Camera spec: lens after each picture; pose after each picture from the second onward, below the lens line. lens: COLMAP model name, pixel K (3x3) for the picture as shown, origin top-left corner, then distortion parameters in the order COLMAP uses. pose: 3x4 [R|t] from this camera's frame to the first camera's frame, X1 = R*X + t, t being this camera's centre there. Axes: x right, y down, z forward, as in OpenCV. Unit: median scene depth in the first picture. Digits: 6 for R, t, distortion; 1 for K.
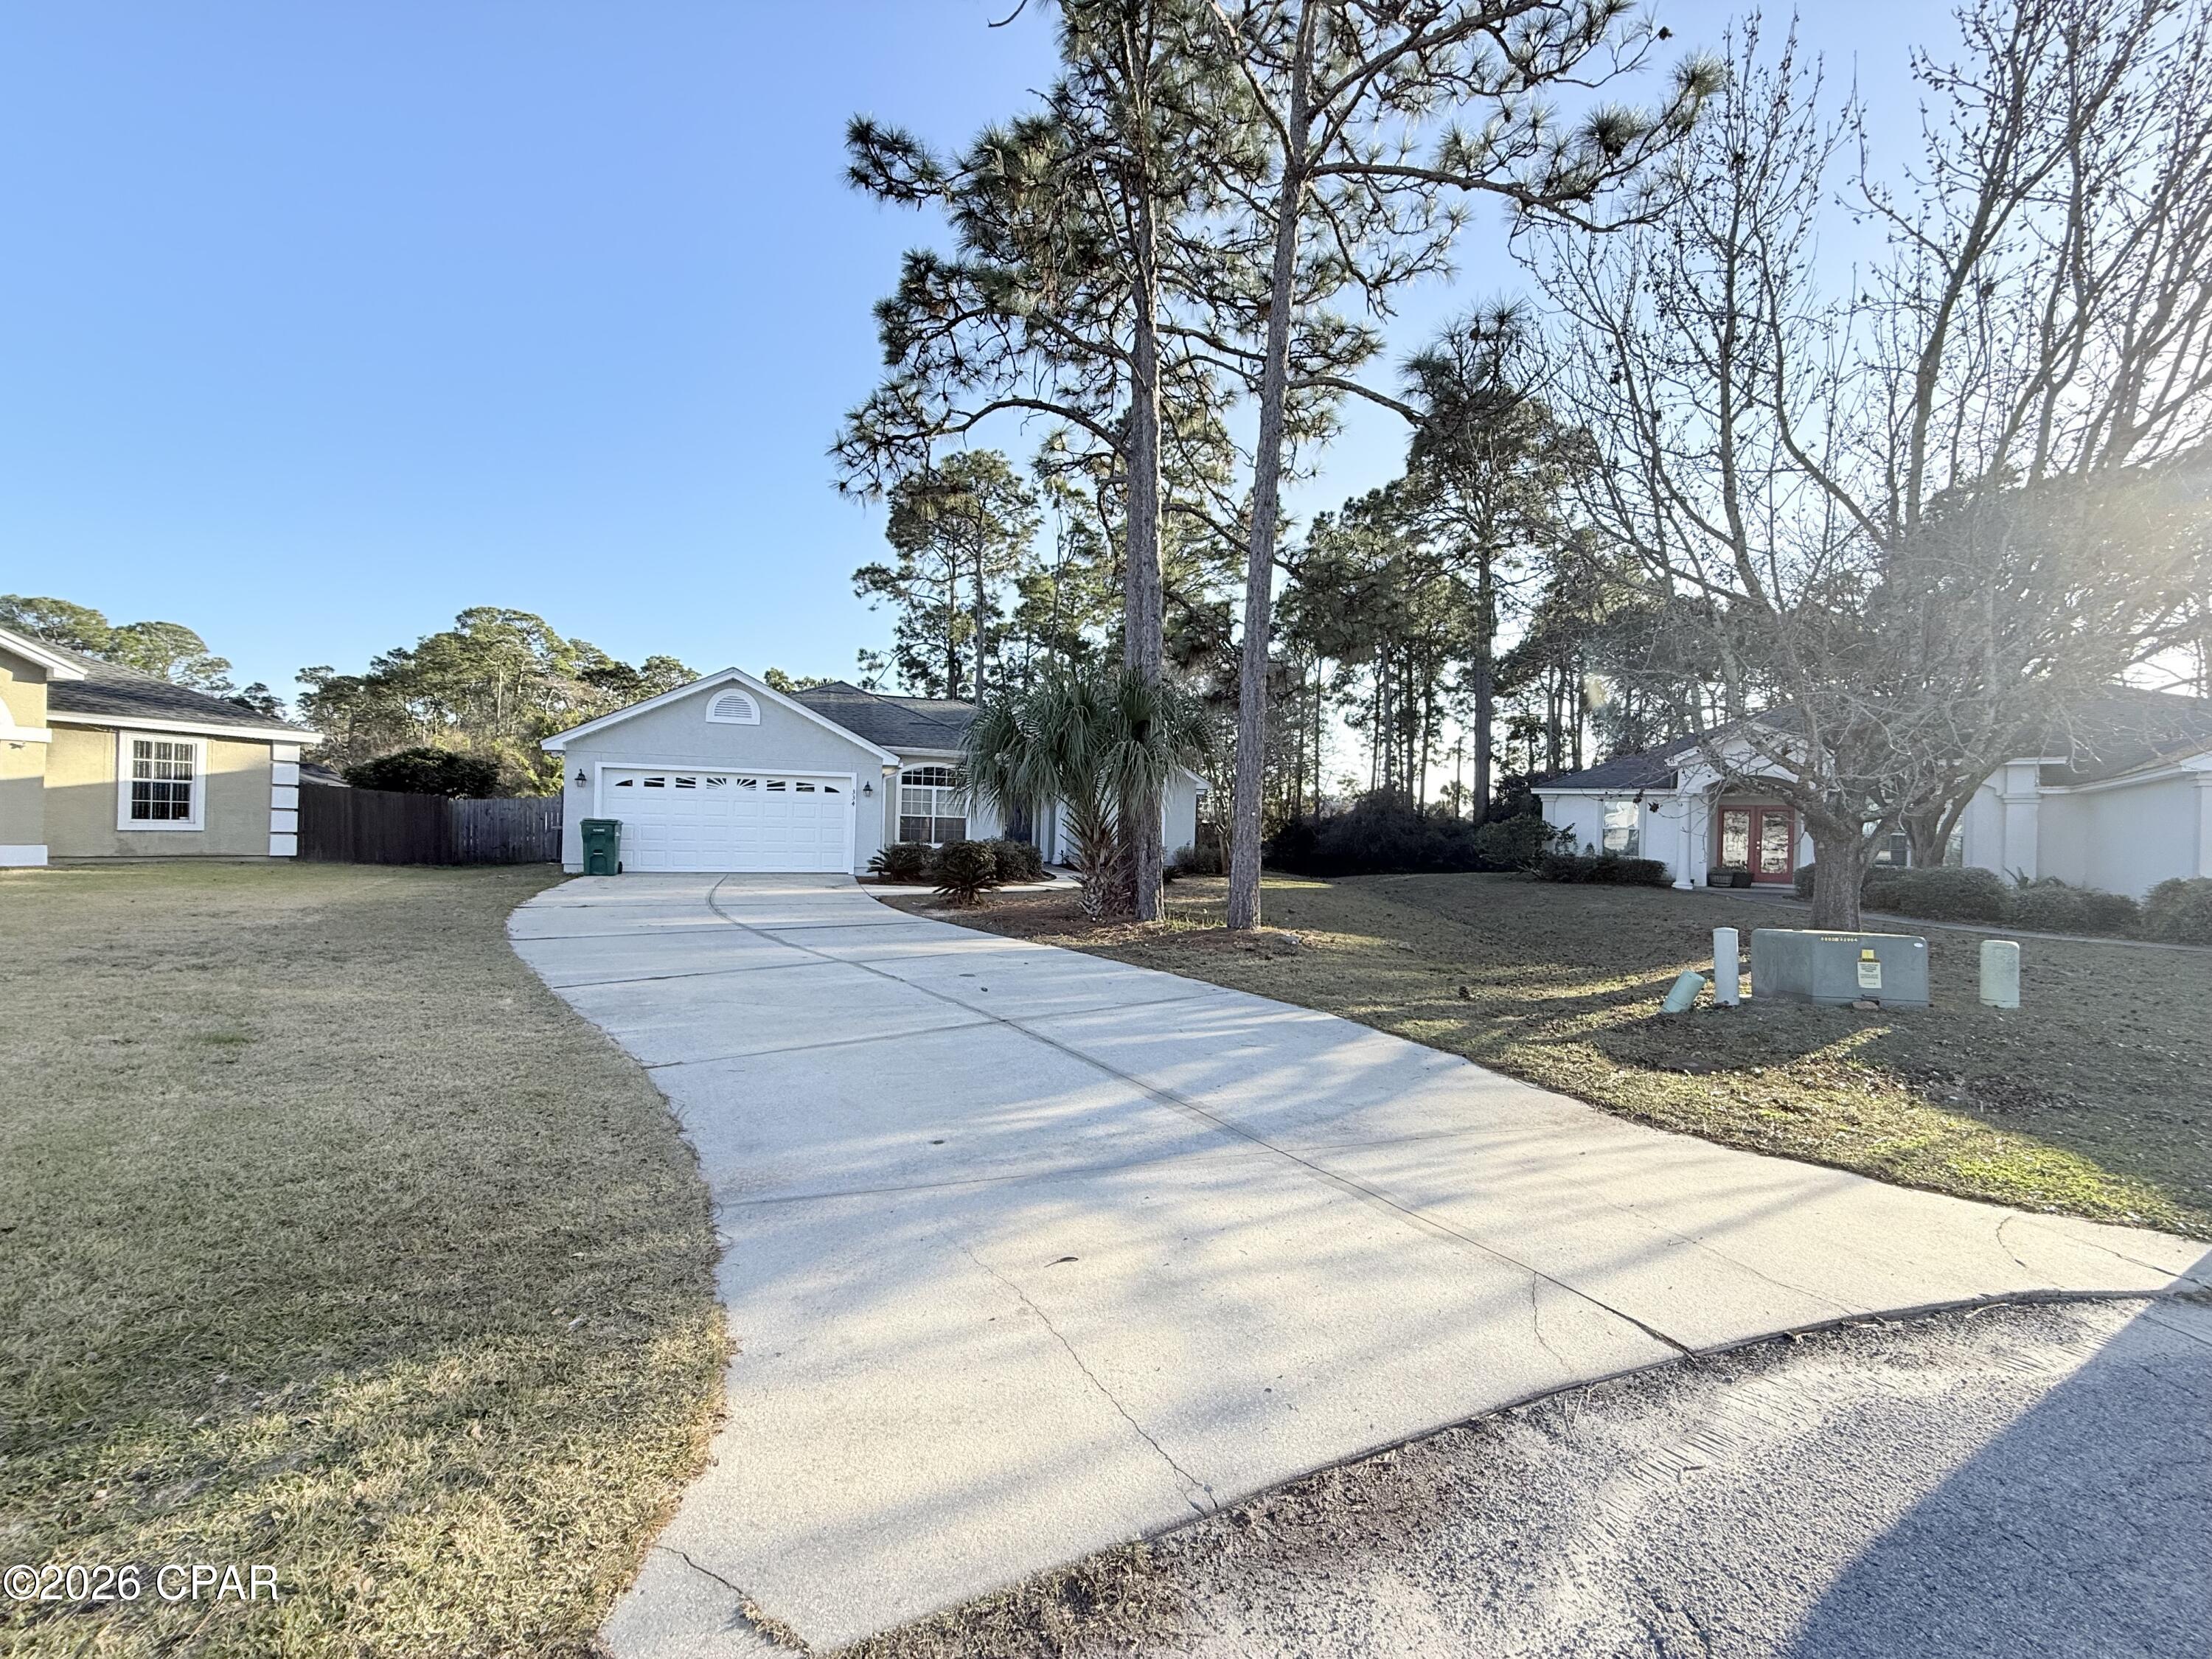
lens RADIAL K [[880.8, 0, 1108.8], [0, 880.8, 829.9], [0, 0, 1]] dist [0.001273, -0.000126]
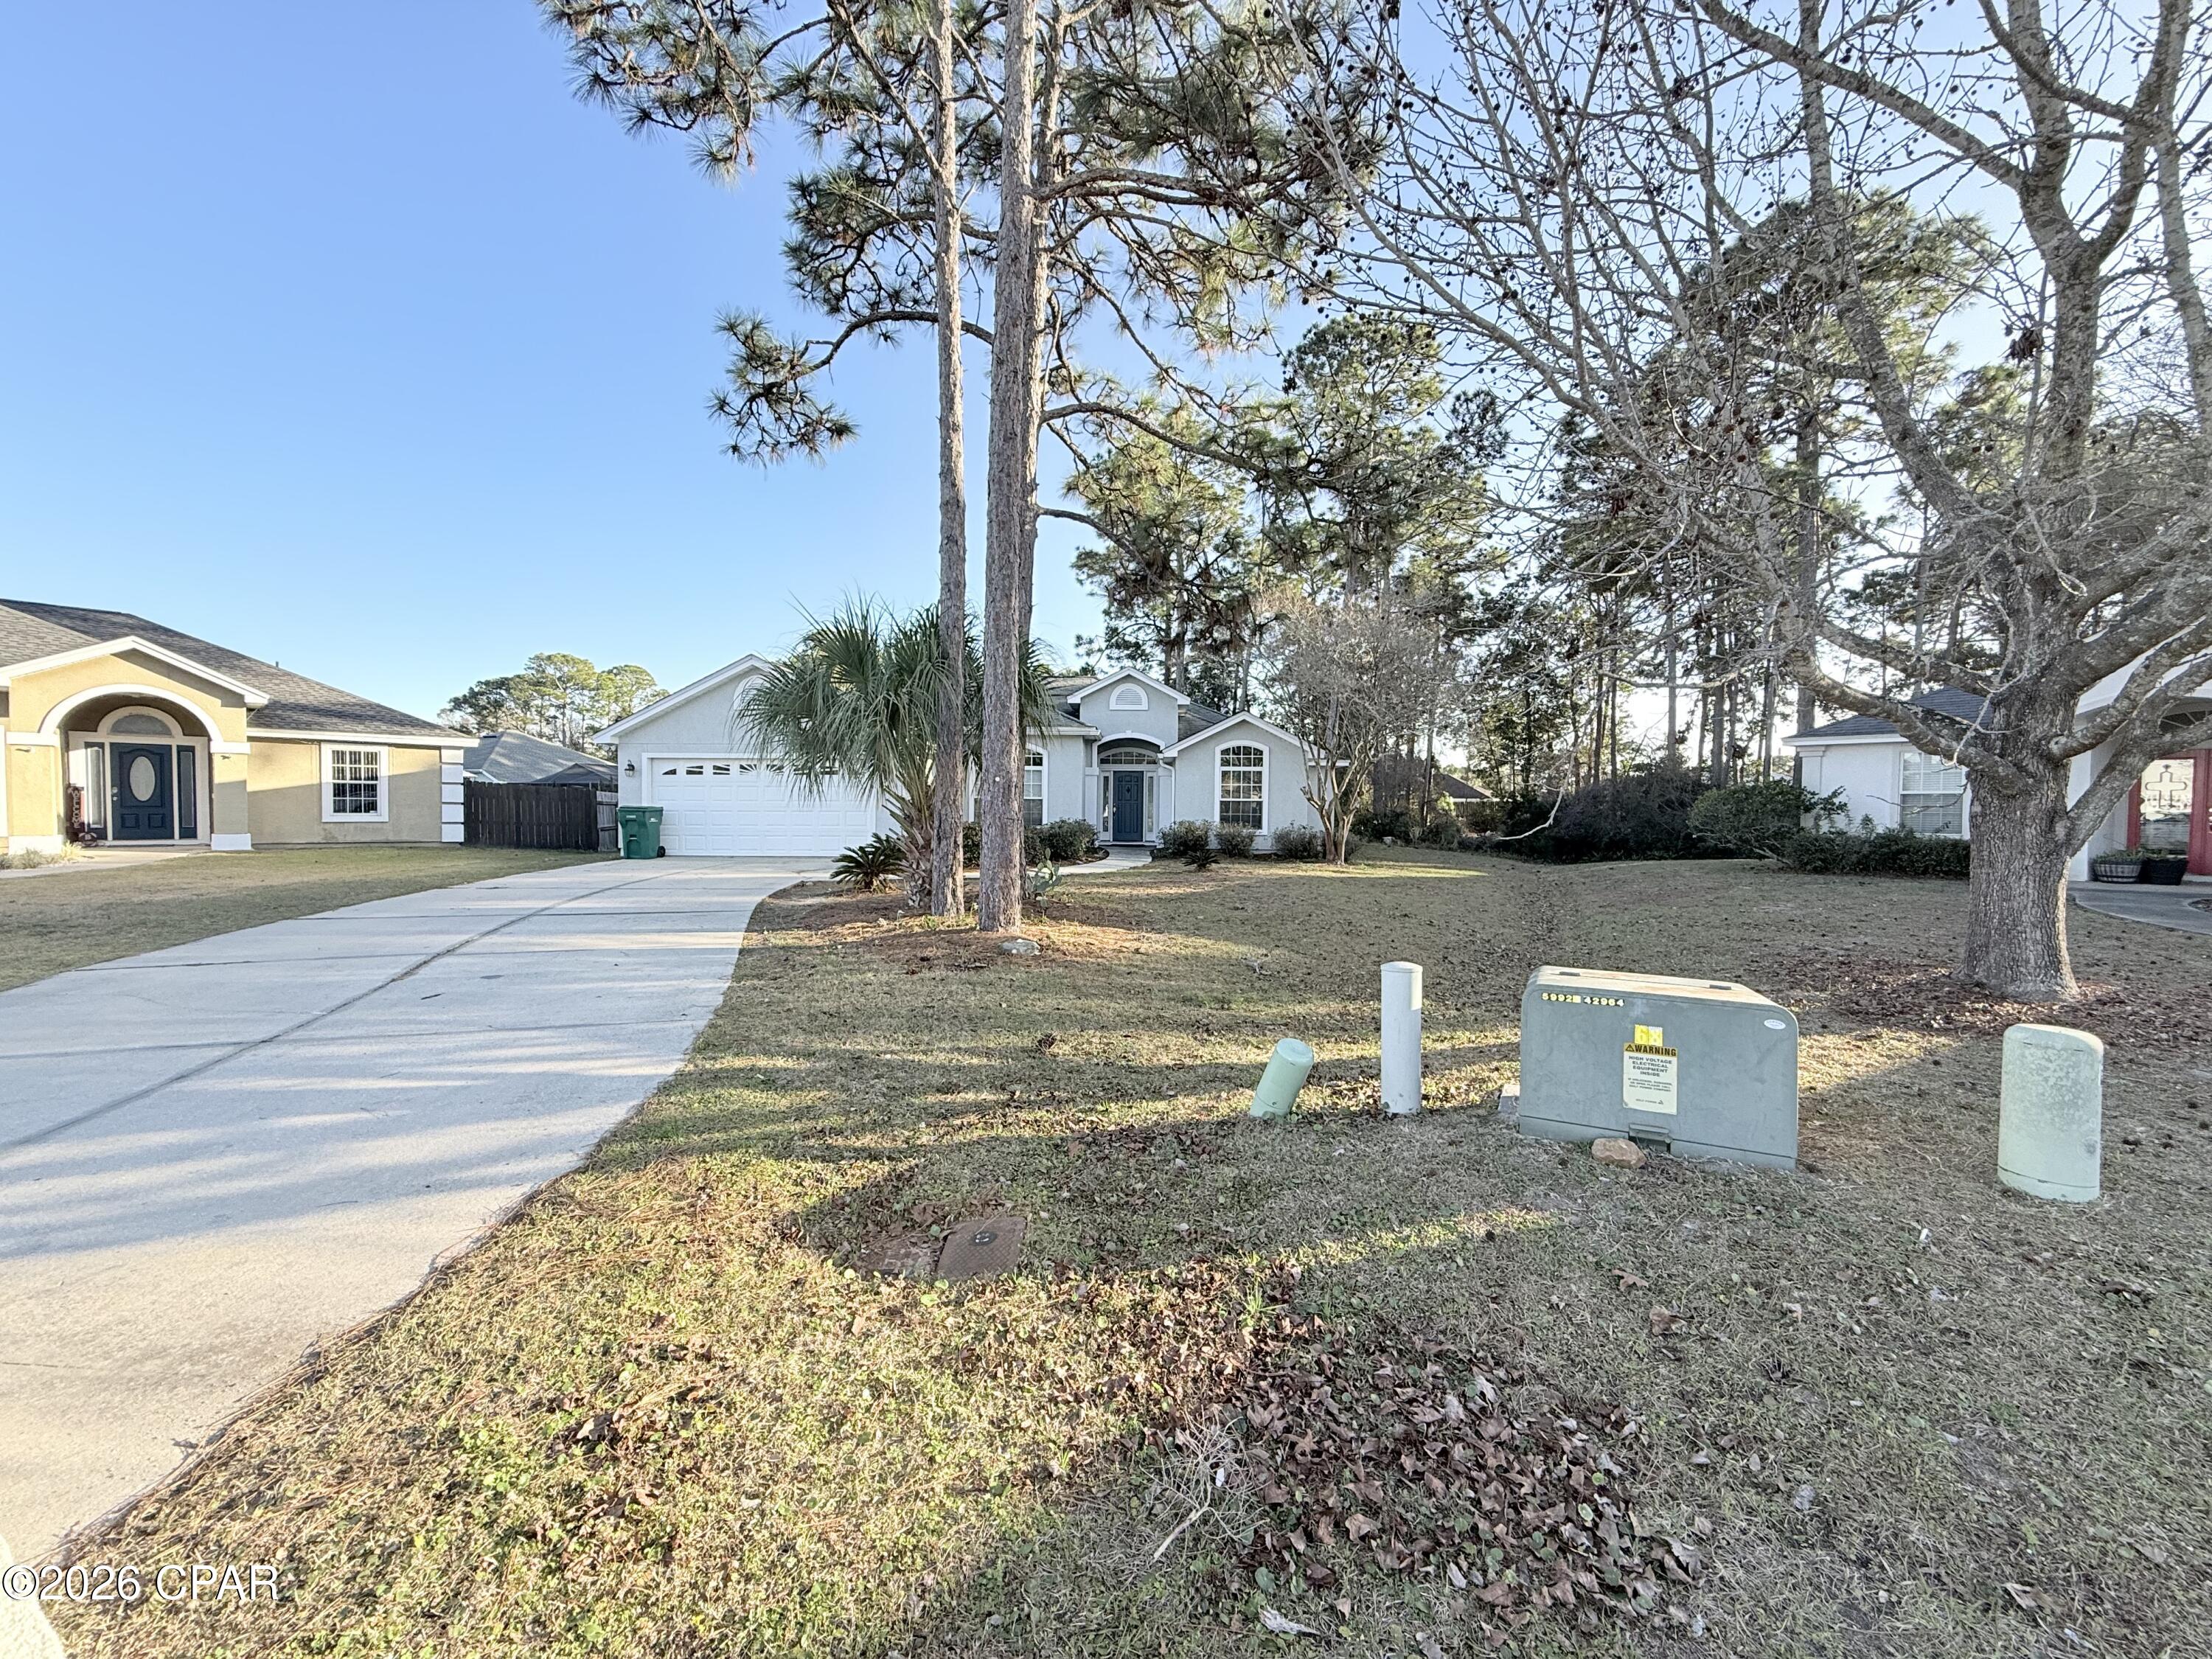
lens RADIAL K [[880.8, 0, 1102.6], [0, 880.8, 832.7], [0, 0, 1]] dist [0.001273, -0.000126]
pose [[0.929806, -0.008291, -0.367957, 0.350522], [0.015684, 0.999731, 0.017105, 0.011002], [0.367716, -0.021676, 0.929686, 0.218020]]
